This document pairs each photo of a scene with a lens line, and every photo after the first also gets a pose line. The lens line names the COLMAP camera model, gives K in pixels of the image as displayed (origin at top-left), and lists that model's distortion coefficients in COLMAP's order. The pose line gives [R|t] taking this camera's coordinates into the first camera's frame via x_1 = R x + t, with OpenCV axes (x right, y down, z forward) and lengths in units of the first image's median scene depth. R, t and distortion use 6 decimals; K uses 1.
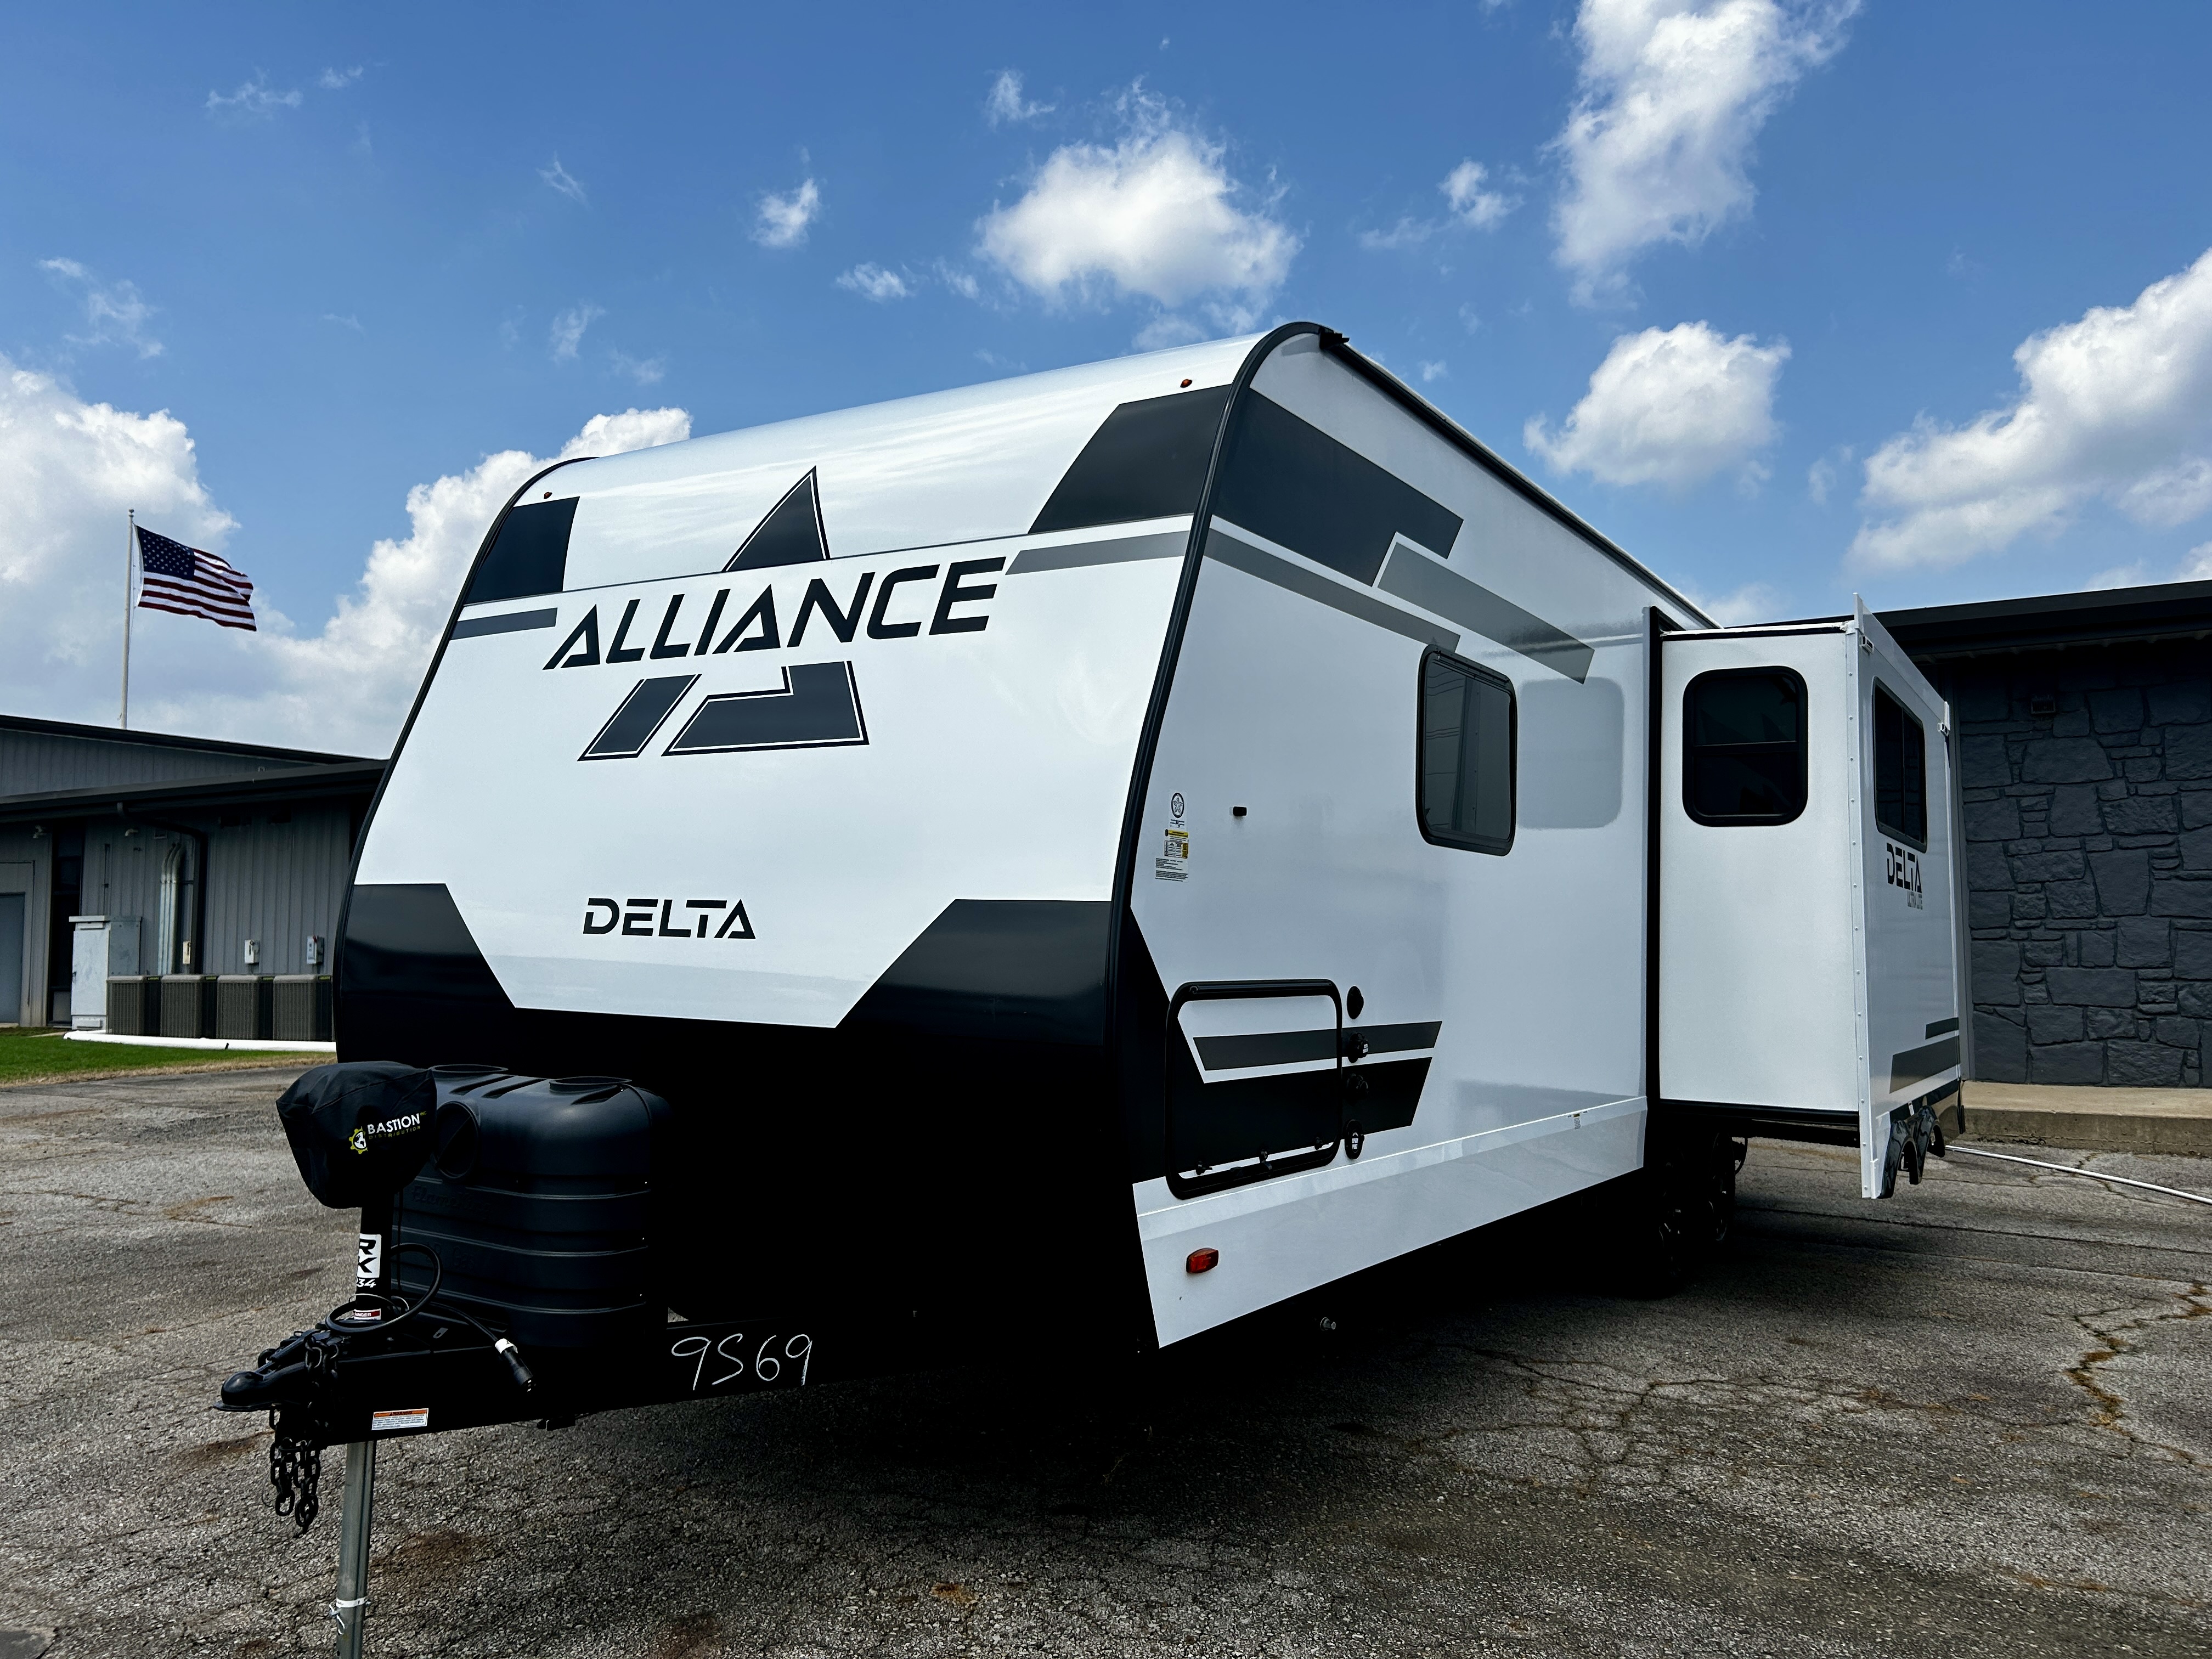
lens RADIAL K [[1656.4, 0, 1088.4], [0, 1656.4, 829.6], [0, 0, 1]] dist [0.050129, -0.055587]
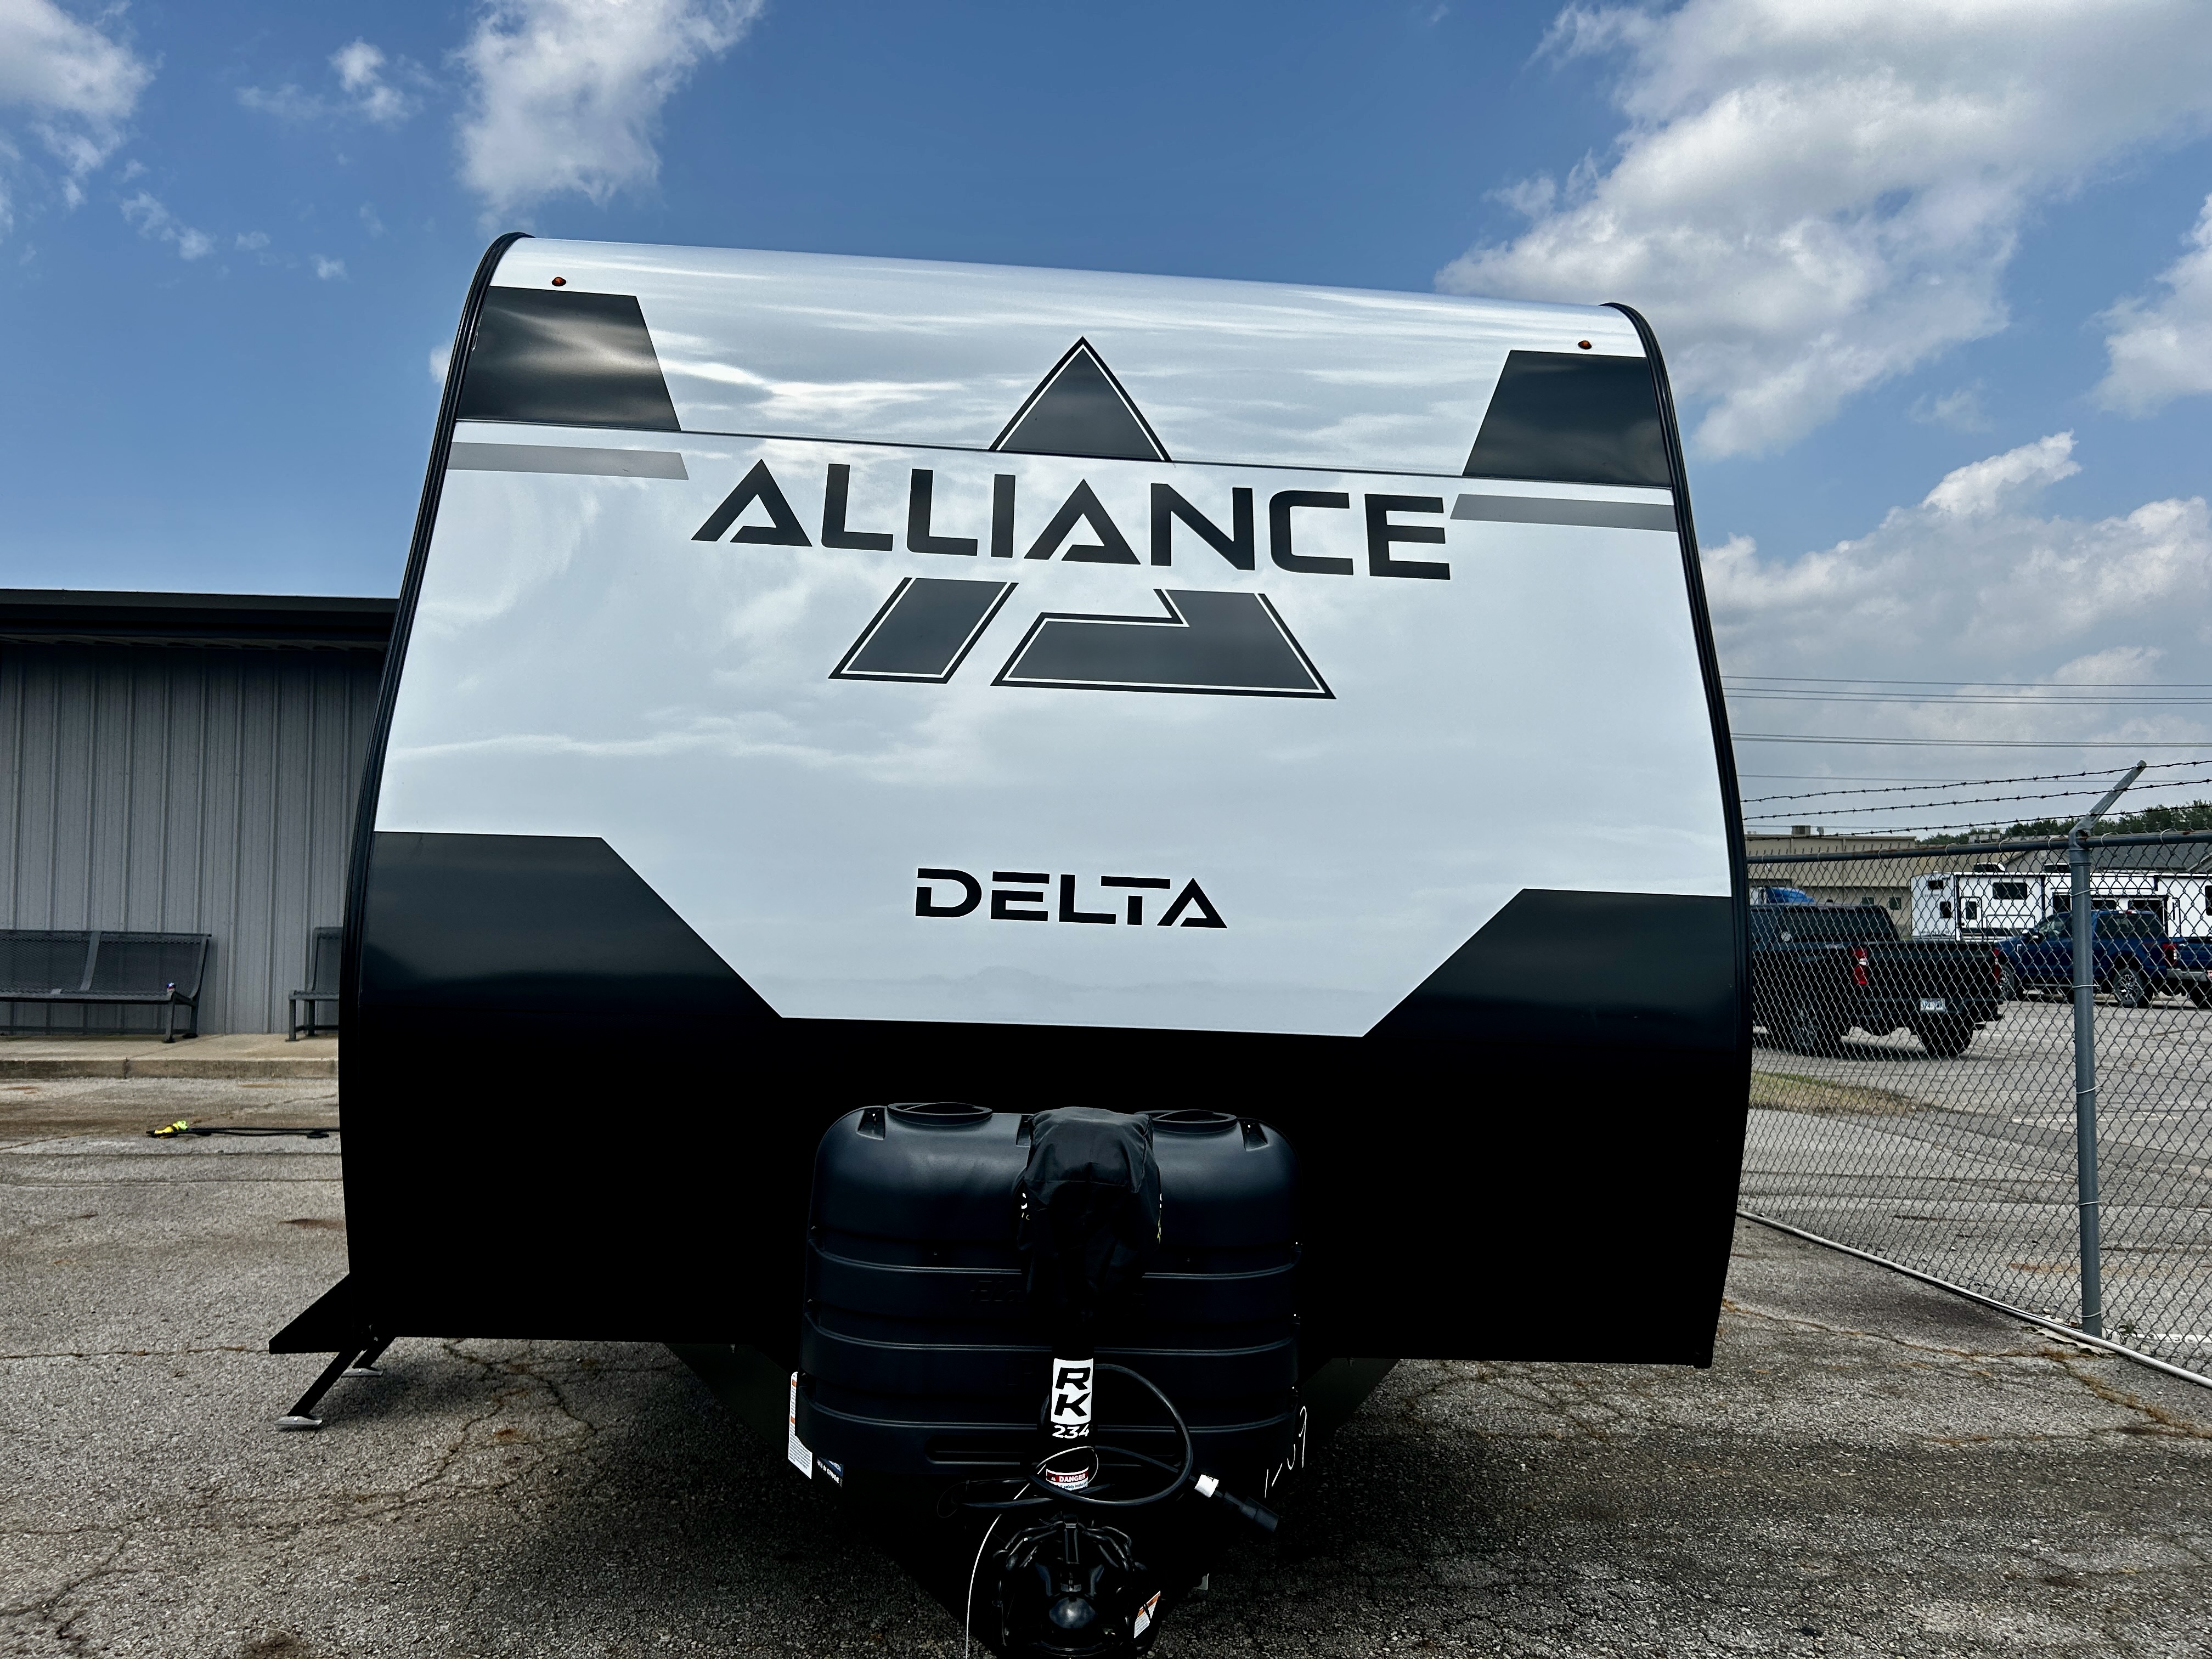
lens RADIAL K [[1656.4, 0, 1098.5], [0, 1656.4, 832.1], [0, 0, 1]] dist [0.050129, -0.055587]
pose [[0.809807, 0.036852, 0.585538, -0.670257], [-0.052859, 0.998549, 0.010259, 0.013255], [-0.584310, -0.039259, 0.810580, 0.357445]]
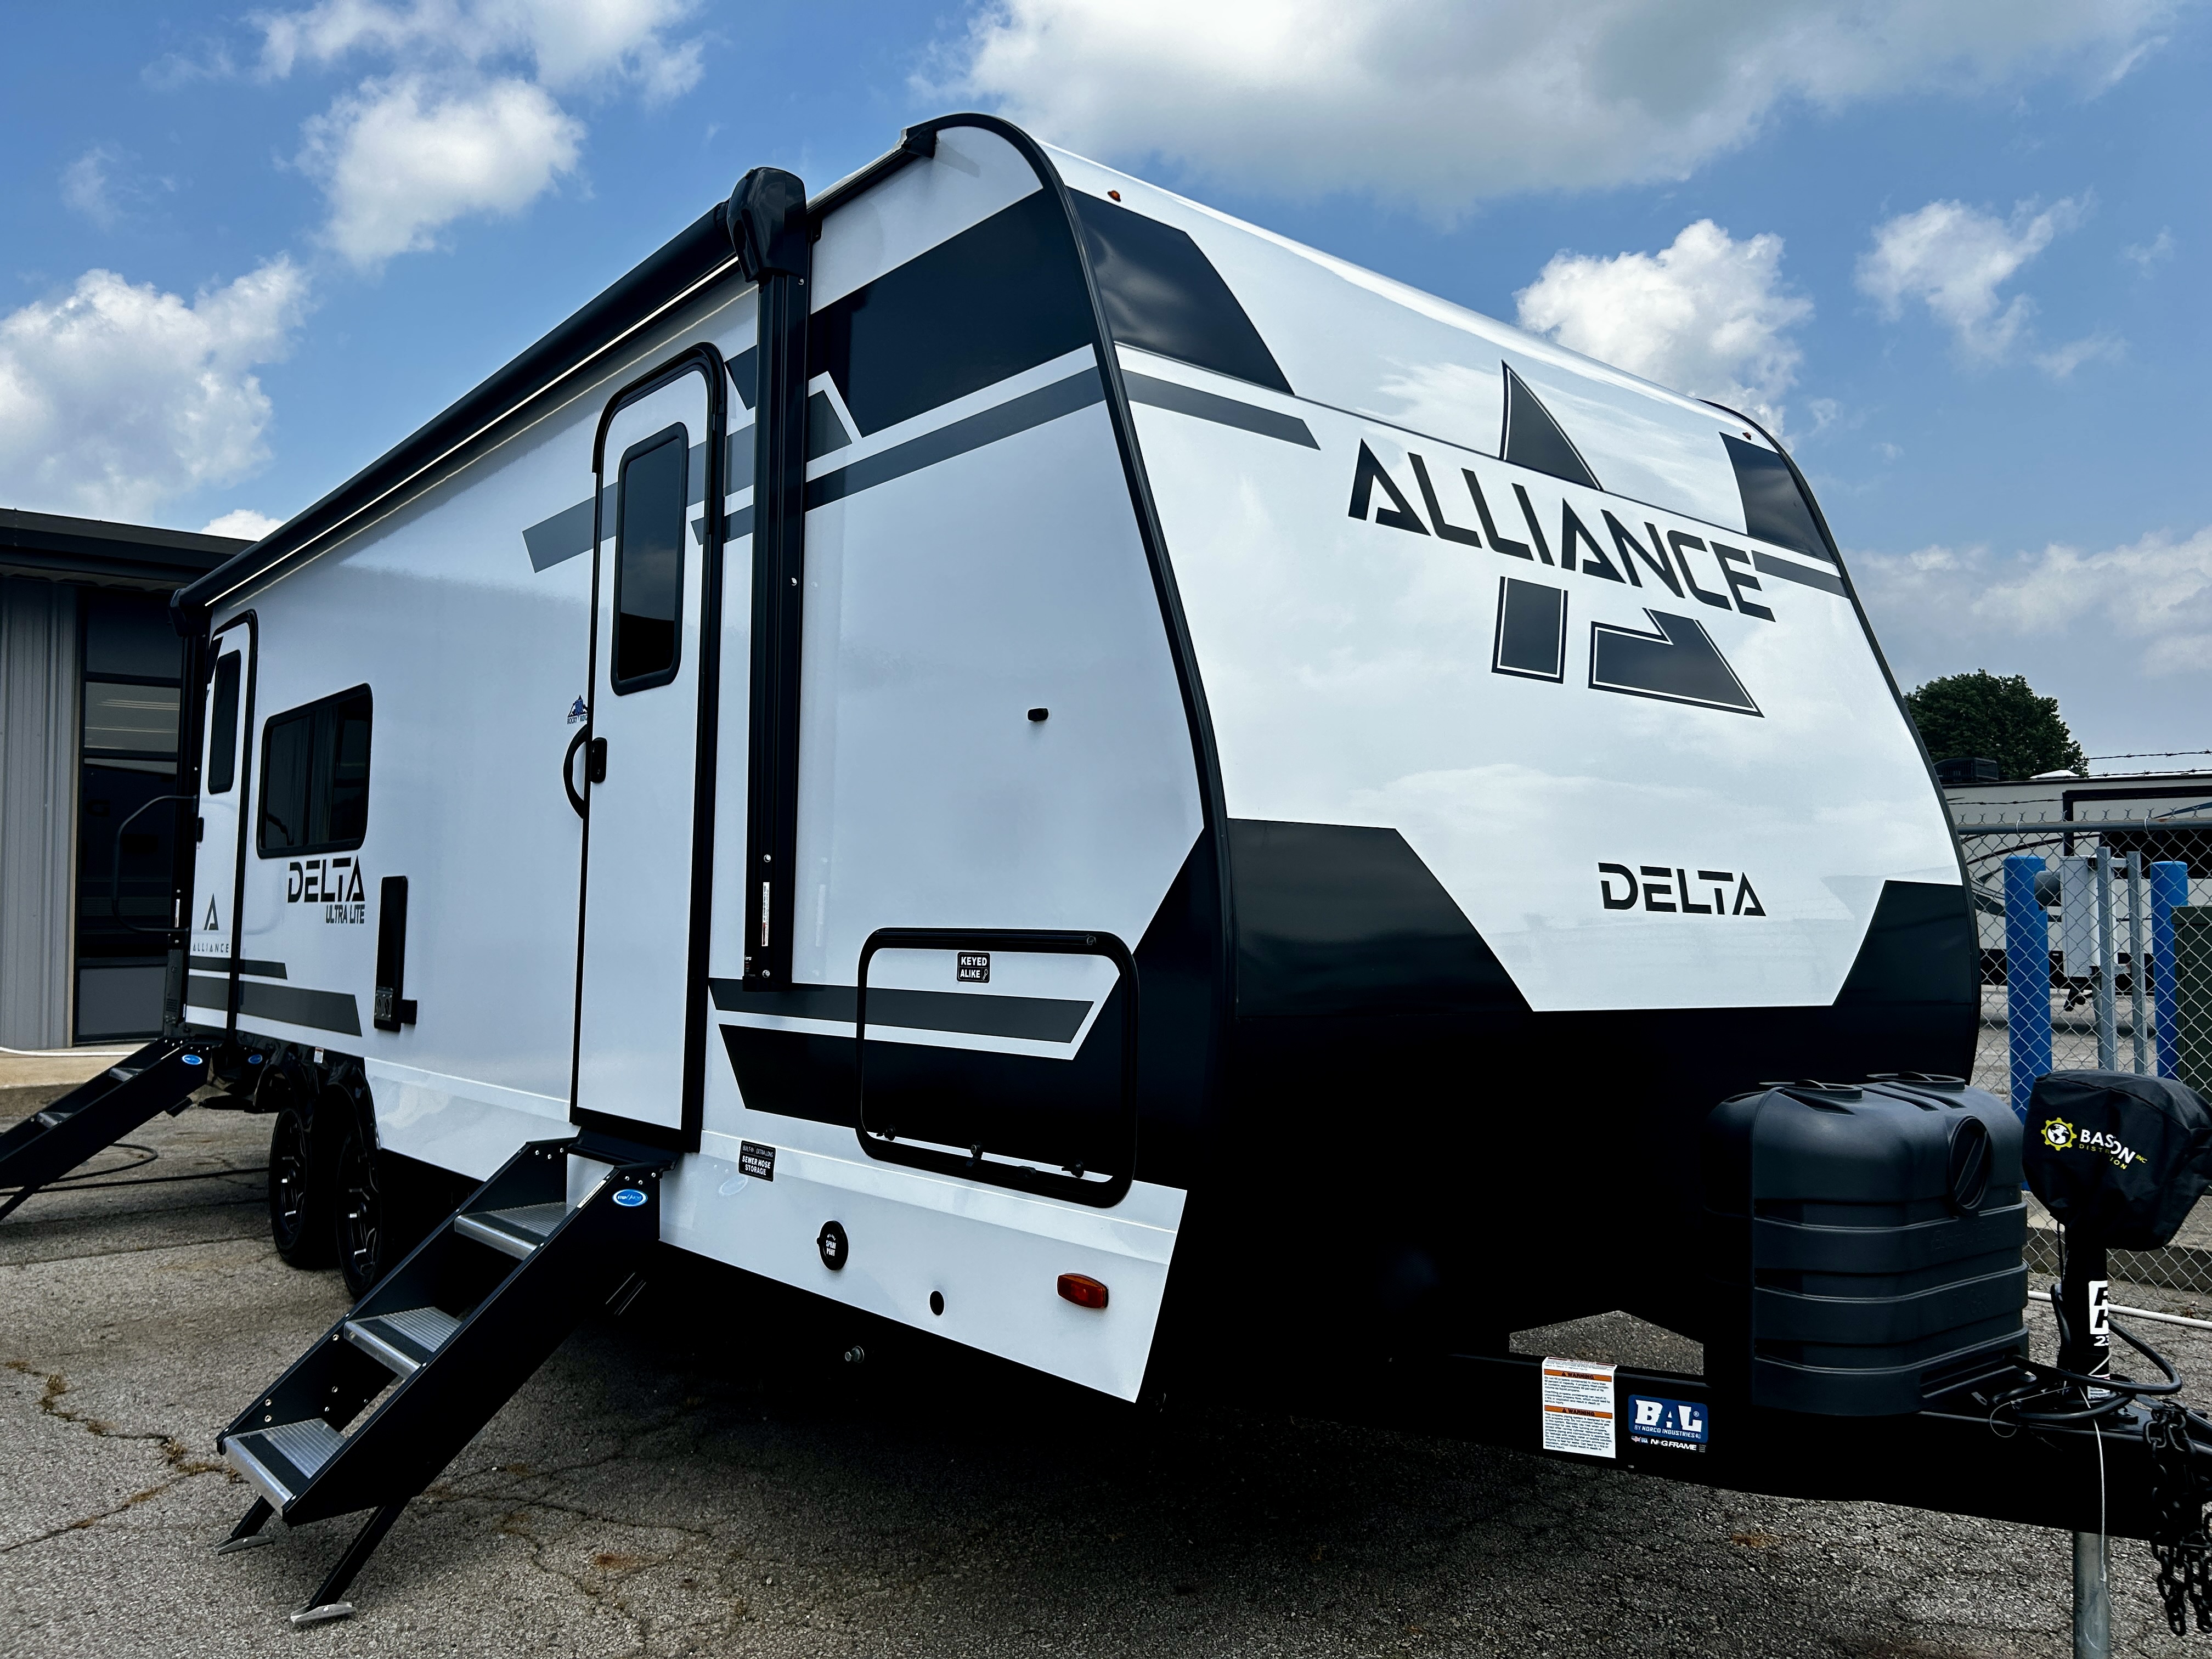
lens RADIAL K [[1656.4, 0, 1123.8], [0, 1656.4, 820.7], [0, 0, 1]] dist [0.050129, -0.055587]
pose [[0.319530, 0.044882, 0.946513, -1.105265], [-0.069771, 0.997281, -0.023735, 0.055564], [-0.945004, -0.058455, 0.321792, 0.964824]]
